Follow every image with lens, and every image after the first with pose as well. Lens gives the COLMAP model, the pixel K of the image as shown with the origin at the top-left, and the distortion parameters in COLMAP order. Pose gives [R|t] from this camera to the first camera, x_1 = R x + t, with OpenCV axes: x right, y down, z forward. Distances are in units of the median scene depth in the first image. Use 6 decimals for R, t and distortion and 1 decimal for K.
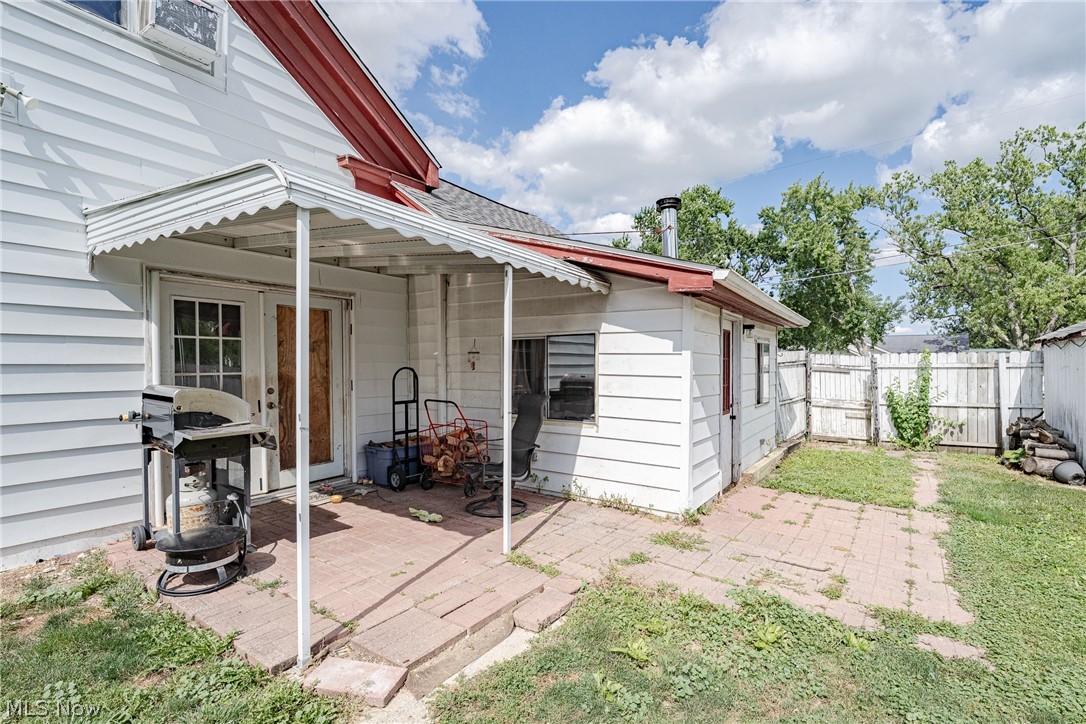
lens RADIAL K [[512.6, 0, 547.7], [0, 512.6, 377.7], [0, 0, 1]] dist [-0.002869, -0.000626]
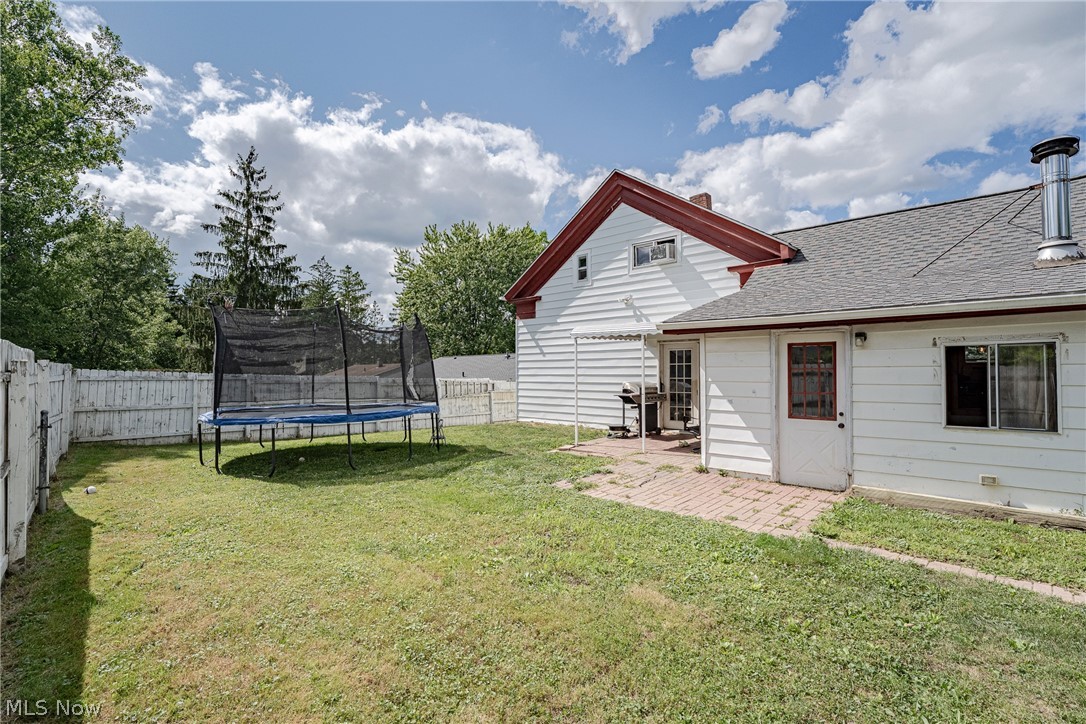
lens RADIAL K [[494.3, 0, 543.0], [0, 494.3, 362.0], [0, 0, 1]] dist [-0.001012, -0.000088]
pose [[-0.159159, -0.023428, -0.986975, 1.143445], [-0.027979, 0.999424, -0.019212, -0.015318], [0.986856, 0.024556, -0.159723, 0.448547]]
